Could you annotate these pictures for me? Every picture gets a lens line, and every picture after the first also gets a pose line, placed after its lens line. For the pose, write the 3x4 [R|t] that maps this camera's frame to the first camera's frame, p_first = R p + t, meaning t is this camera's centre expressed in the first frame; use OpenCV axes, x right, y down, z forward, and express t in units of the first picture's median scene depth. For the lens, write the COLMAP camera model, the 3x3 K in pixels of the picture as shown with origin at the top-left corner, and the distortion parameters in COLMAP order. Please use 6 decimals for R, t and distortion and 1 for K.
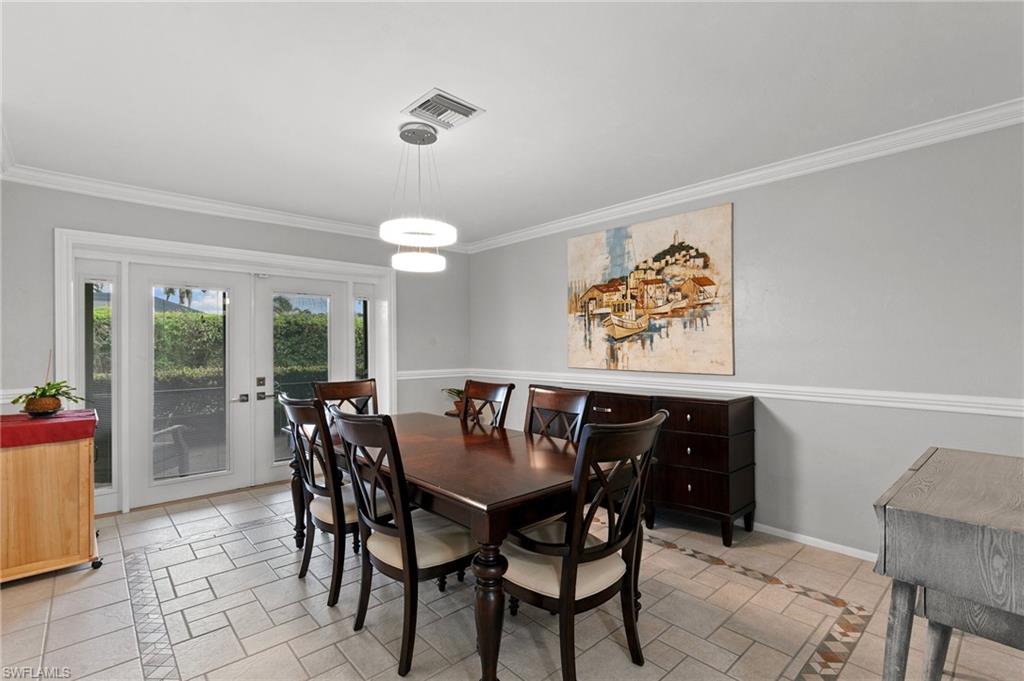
lens RADIAL K [[470.0, 0, 512.3], [0, 470.0, 344.9], [0, 0, 1]] dist [0.000180, 0.000003]
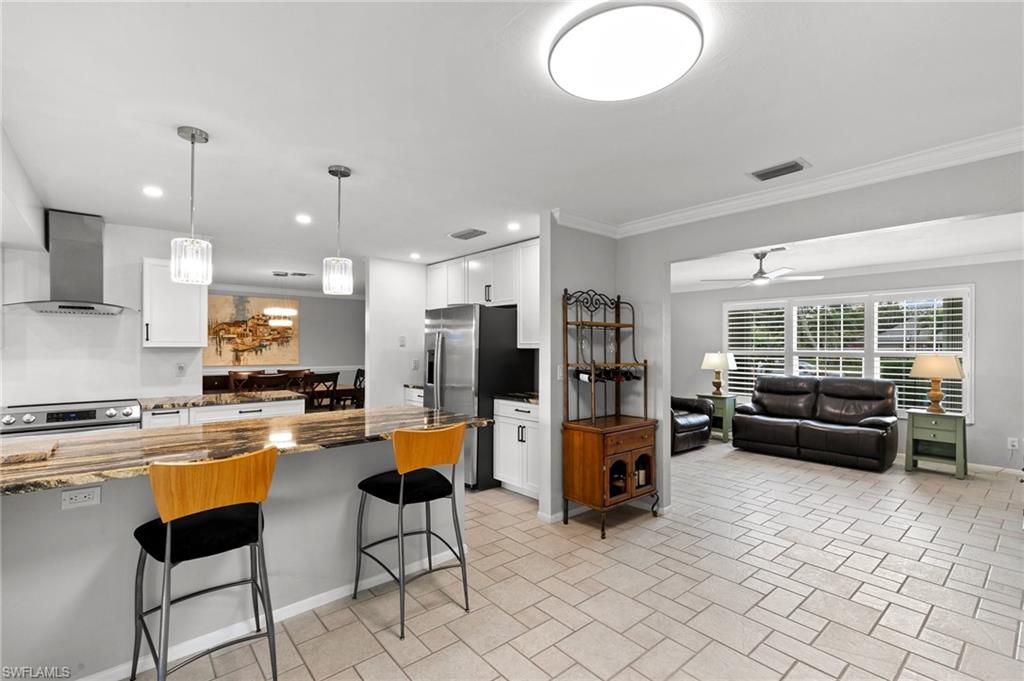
lens RADIAL K [[460.3, 0, 512.2], [0, 460.3, 343.6], [0, 0, 1]] dist [0.003910, 0.000400]
pose [[0.035687, 0.006344, 0.999343, -1.763488], [-0.004422, 0.999971, -0.006190, -0.035983], [-0.999353, -0.004199, 0.035714, -0.256380]]
